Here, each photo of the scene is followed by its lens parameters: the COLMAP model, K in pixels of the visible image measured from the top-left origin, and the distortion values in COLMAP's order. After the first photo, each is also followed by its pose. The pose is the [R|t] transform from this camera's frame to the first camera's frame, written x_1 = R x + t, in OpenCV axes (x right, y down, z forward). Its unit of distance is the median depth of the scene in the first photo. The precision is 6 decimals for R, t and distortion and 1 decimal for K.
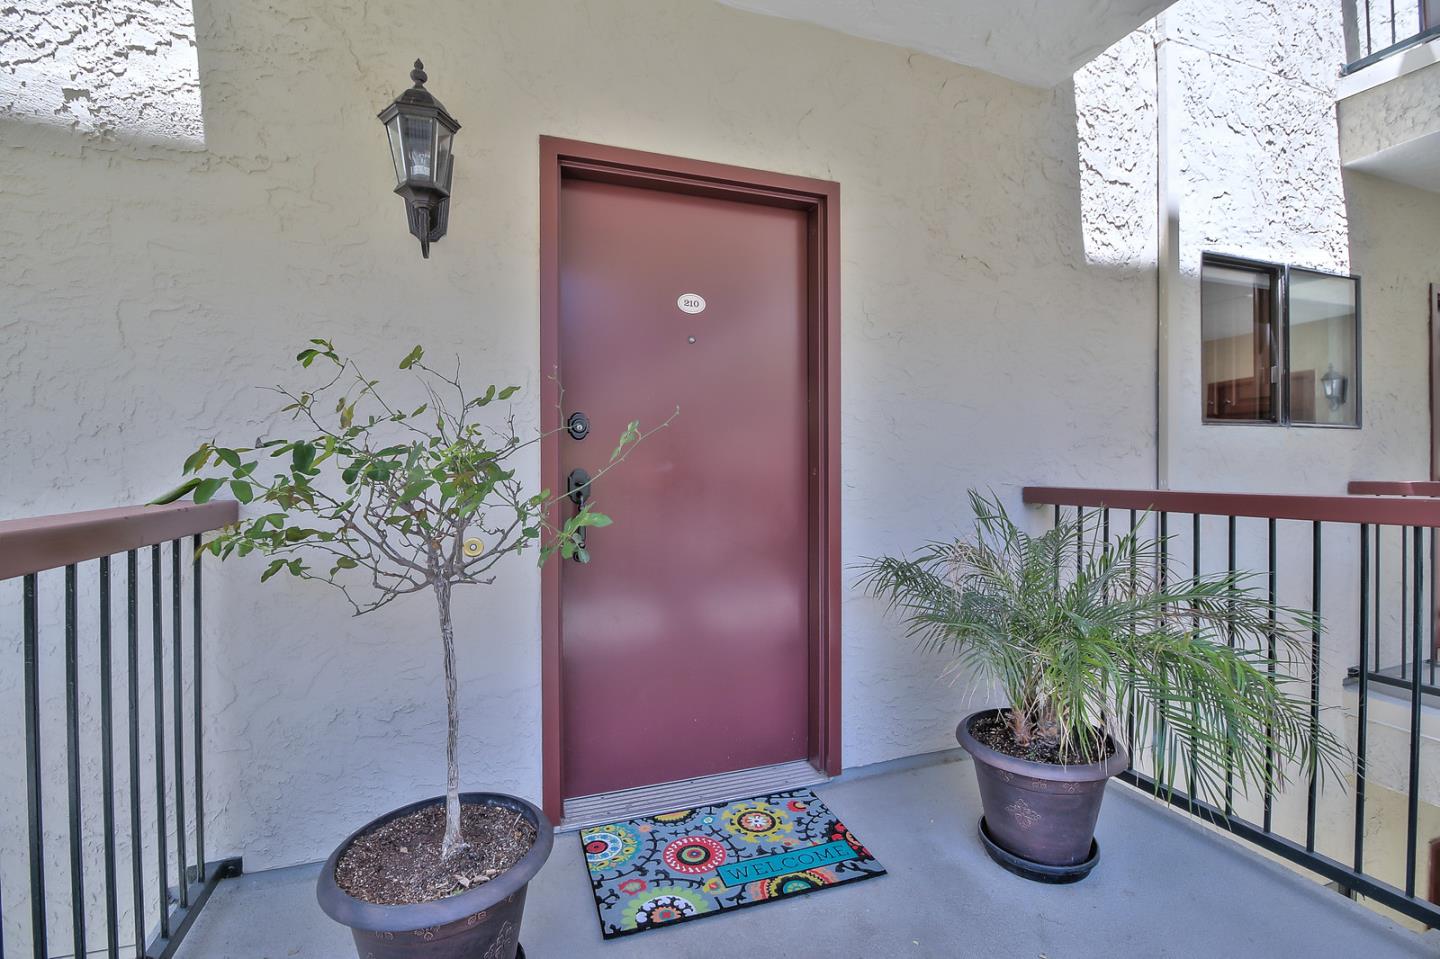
lens RADIAL K [[711.5, 0, 718.2], [0, 711.5, 466.8], [0, 0, 1]] dist [0.003437, -0.014262]
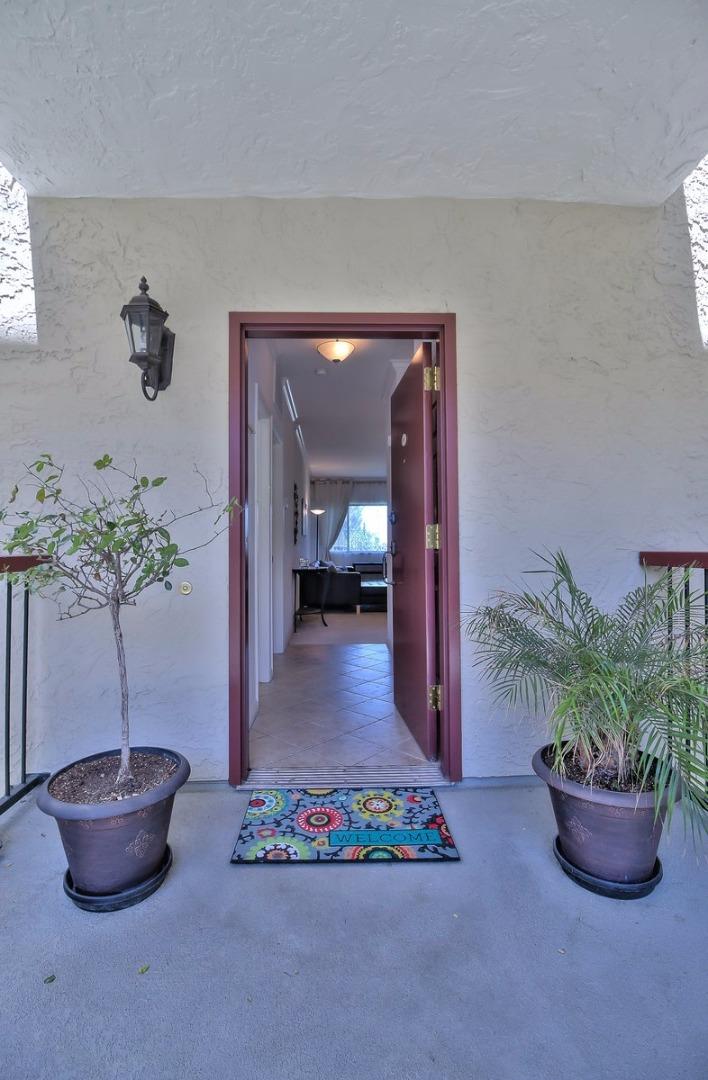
lens RADIAL K [[519.5, 0, 263.7], [0, 519.5, 523.9], [0, 0, 1]] dist [0.008647, -0.013905]
pose [[0.941024, -0.012883, -0.338094, 0.205285], [0.000878, 0.999364, -0.035637, 0.018576], [0.338338, 0.033238, 0.940437, 0.016174]]
